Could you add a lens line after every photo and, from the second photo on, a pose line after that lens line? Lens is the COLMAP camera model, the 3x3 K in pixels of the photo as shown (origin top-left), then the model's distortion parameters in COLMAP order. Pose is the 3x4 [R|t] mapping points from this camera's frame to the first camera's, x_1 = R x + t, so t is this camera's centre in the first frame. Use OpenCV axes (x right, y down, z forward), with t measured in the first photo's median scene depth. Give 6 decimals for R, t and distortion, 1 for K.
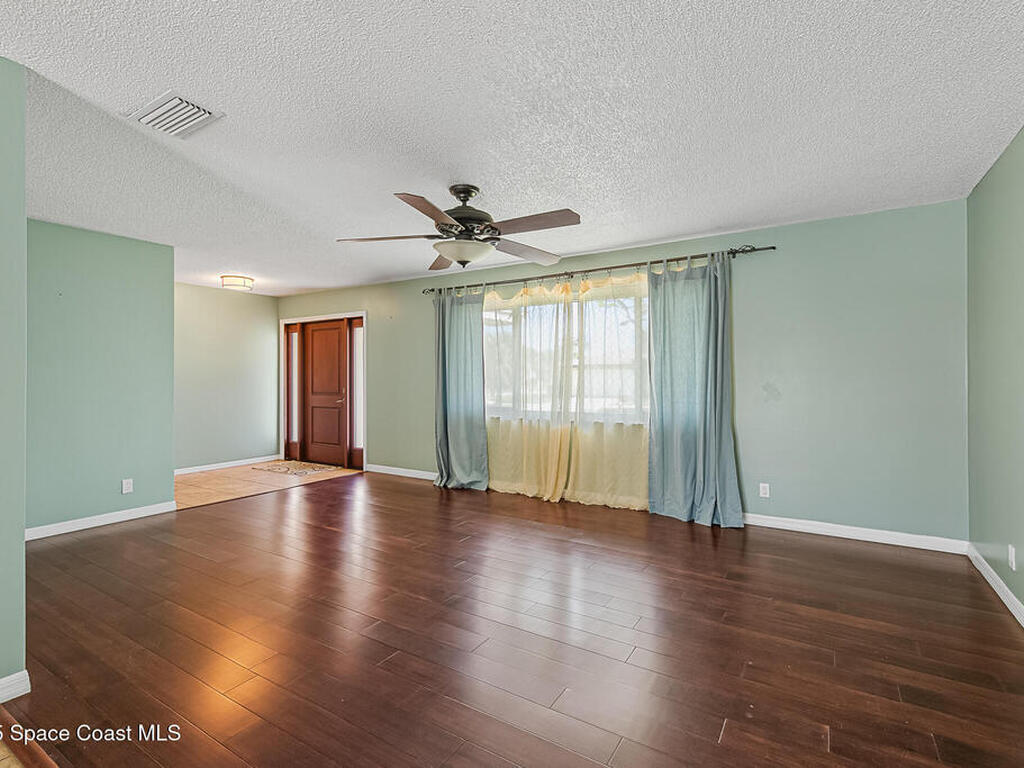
lens RADIAL K [[491.3, 0, 512.9], [0, 491.3, 378.6], [0, 0, 1]] dist [0.004272, 0.000015]
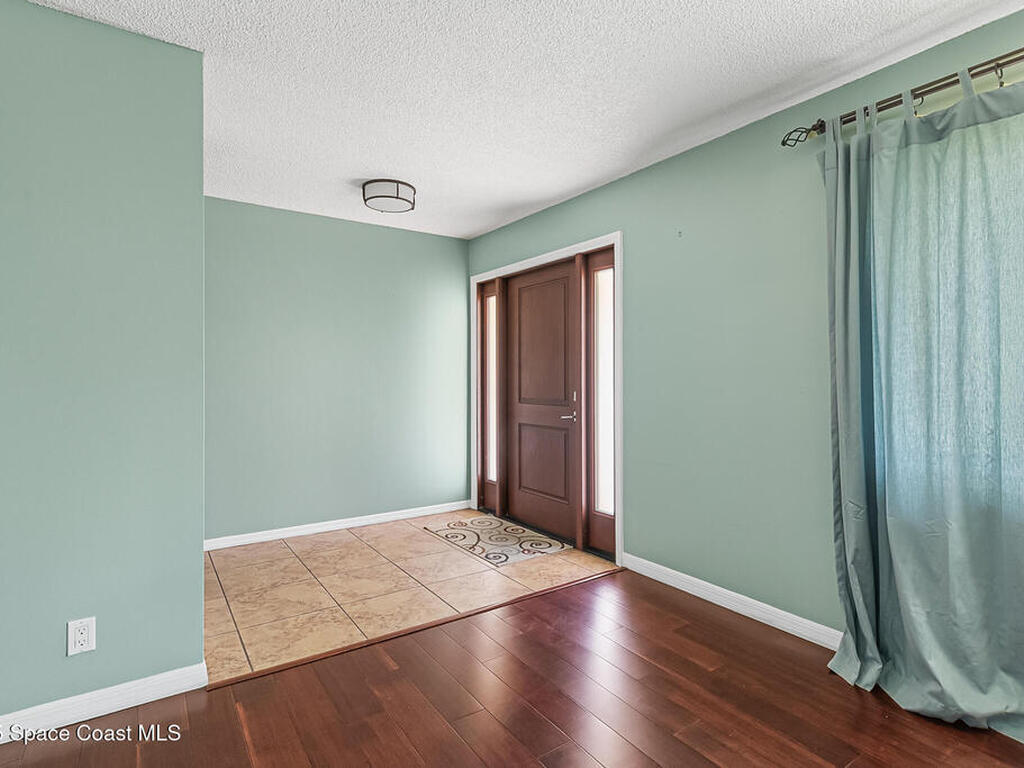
lens RADIAL K [[531.3, 0, 504.8], [0, 531.3, 378.7], [0, 0, 1]] dist [0.001574, 0.000292]
pose [[0.908846, -0.000744, -0.417131, -0.177644], [0.000887, 1.000000, 0.000150, 0.005437], [0.417130, -0.000507, 0.908847, 0.461276]]
